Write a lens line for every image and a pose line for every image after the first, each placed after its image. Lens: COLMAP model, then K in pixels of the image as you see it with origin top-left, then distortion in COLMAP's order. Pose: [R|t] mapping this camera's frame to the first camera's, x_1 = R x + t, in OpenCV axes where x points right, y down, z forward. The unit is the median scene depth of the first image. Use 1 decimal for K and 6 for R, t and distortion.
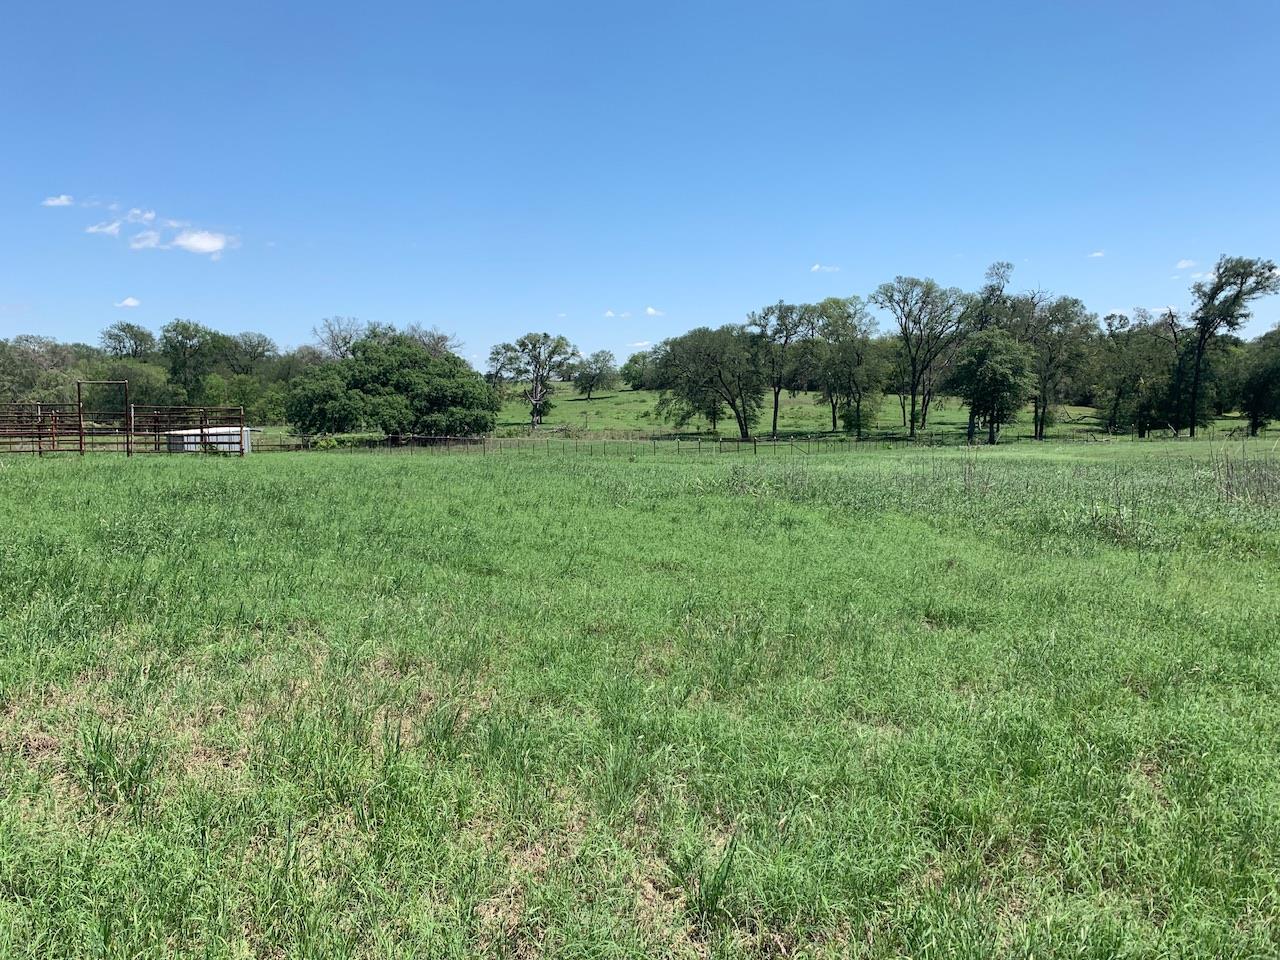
lens RADIAL K [[961.0, 0, 640.0], [0, 961.0, 480.0], [0, 0, 1]] dist [0.102225, -0.201007]
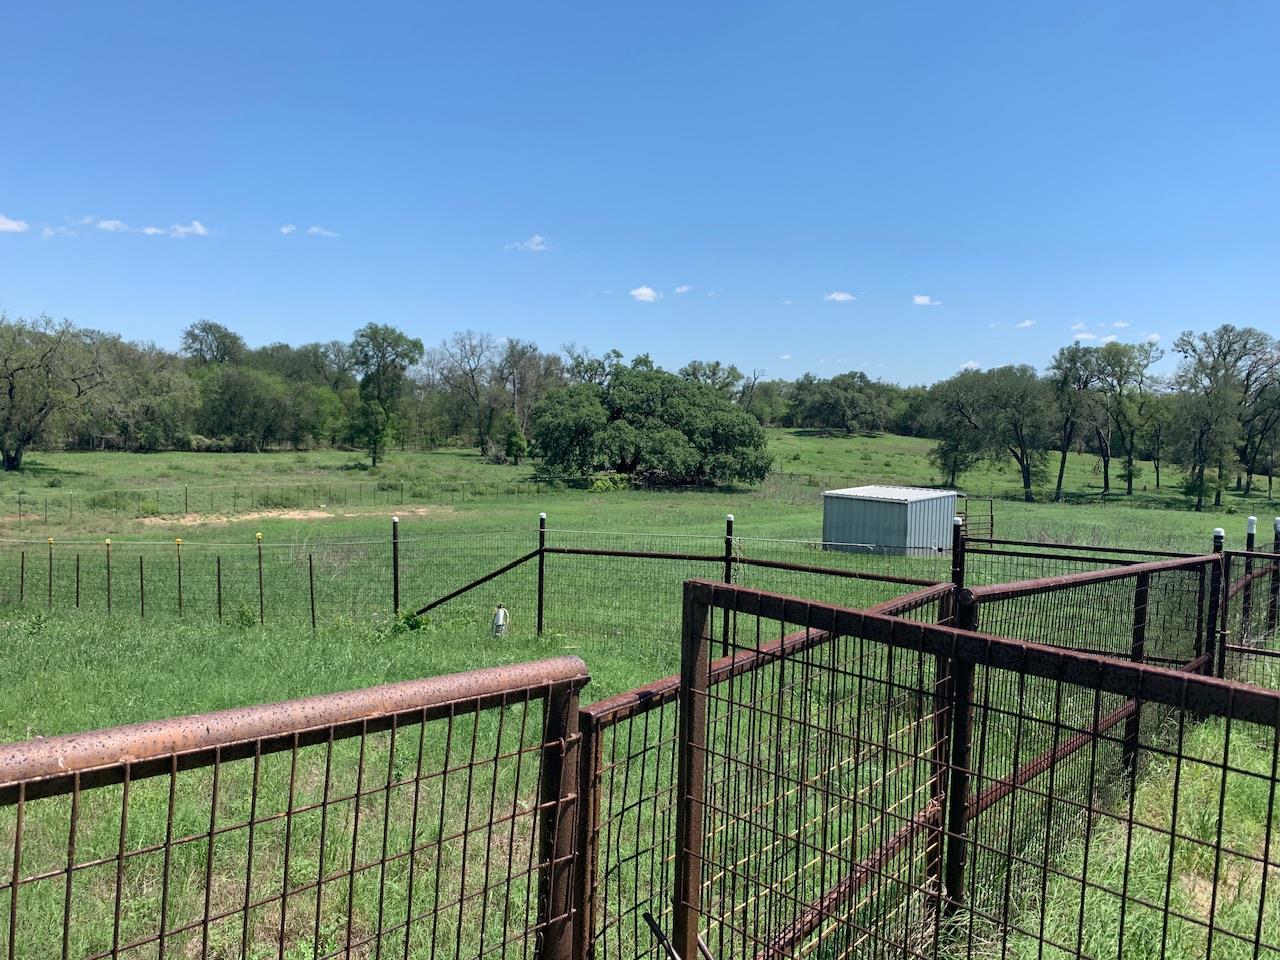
lens RADIAL K [[961.0, 0, 640.0], [0, 961.0, 480.0], [0, 0, 1]] dist [0.102225, -0.201007]
pose [[0.996627, 0.050110, 0.064994, -0.306301], [-0.047994, 0.998278, -0.033715, -0.013312], [-0.066572, 0.030481, 0.997316, 0.160621]]
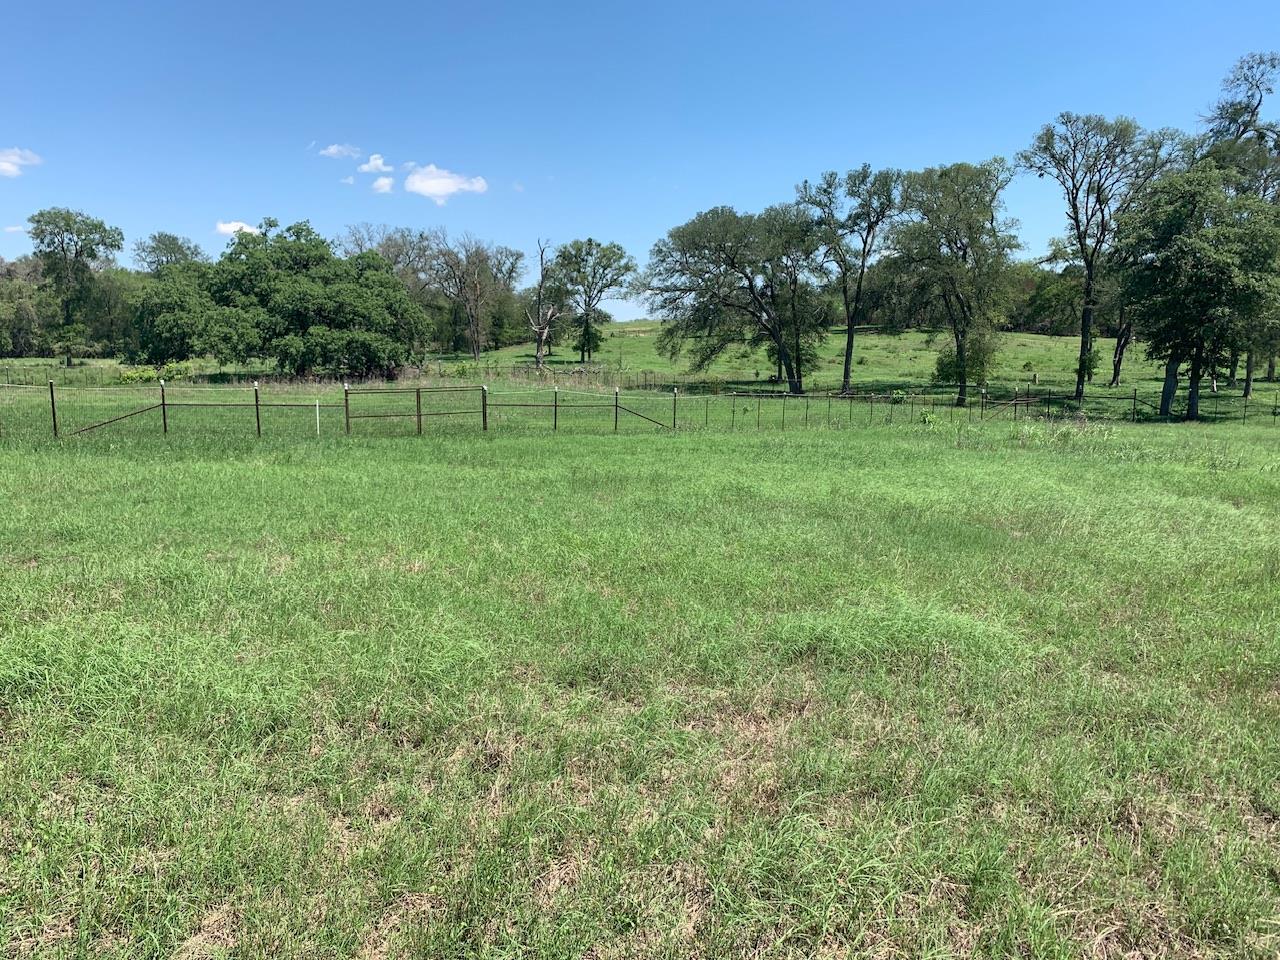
lens RADIAL K [[995.3, 0, 607.8], [0, 995.3, 484.8], [0, 0, 1]] dist [0.001863, 0.004337]
pose [[0.963732, 0.065185, -0.258788, 0.172080], [-0.051965, 0.996986, 0.057609, -0.014787], [0.261763, -0.042072, 0.964215, 0.360418]]
